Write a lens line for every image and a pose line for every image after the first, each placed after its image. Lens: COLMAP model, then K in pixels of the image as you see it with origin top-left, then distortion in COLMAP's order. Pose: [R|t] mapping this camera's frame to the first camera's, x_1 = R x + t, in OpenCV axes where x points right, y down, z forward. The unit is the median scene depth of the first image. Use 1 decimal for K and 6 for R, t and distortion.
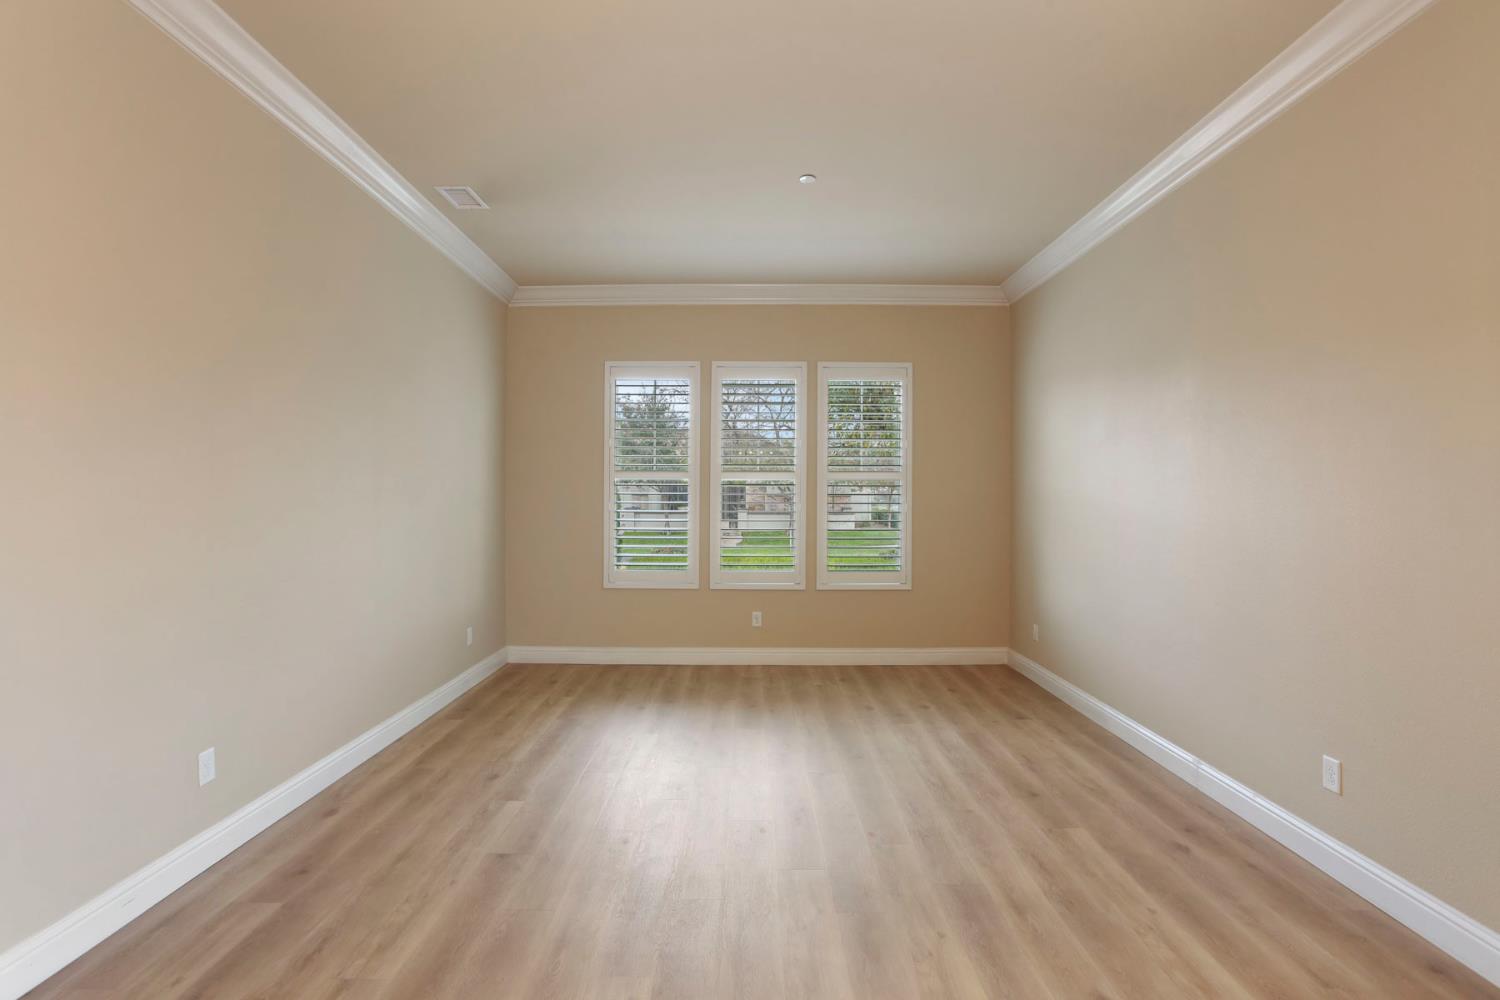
lens RADIAL K [[741.9, 0, 750.0], [0, 741.9, 500.0], [0, 0, 1]] dist [-0.074960, 0.035503]
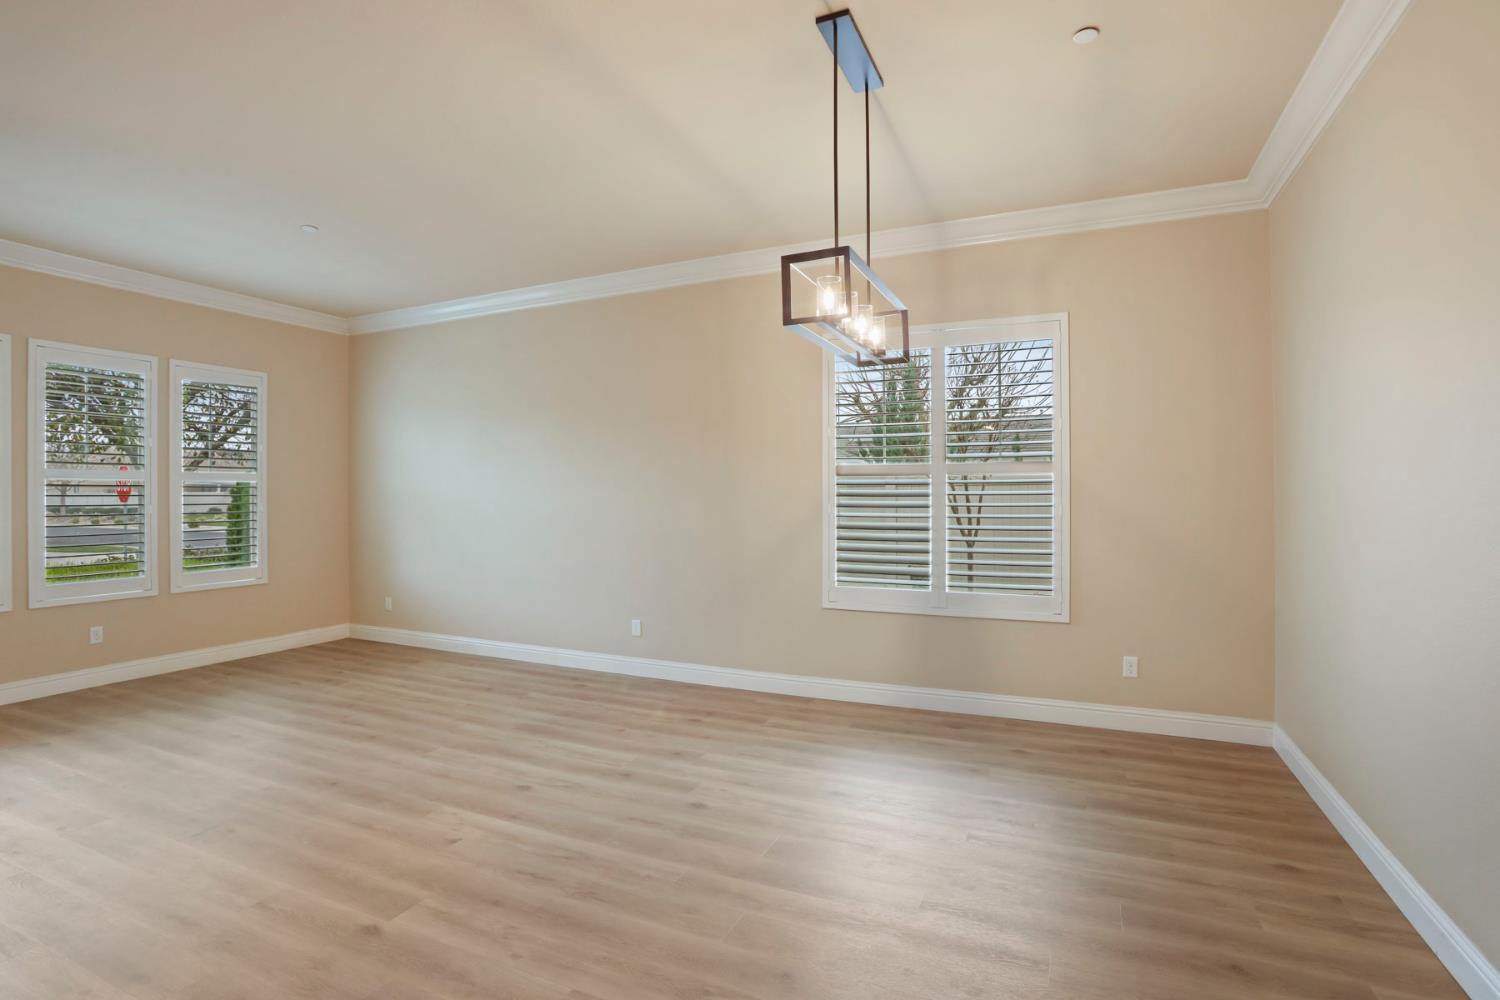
lens RADIAL K [[741.9, 0, 750.0], [0, 741.9, 500.0], [0, 0, 1]] dist [-0.074960, 0.035503]
pose [[0.401459, -0.009641, 0.915826, -0.466074], [0.016190, 0.999863, 0.003428, 0.007289], [-0.915734, 0.013450, 0.401560, -0.074774]]
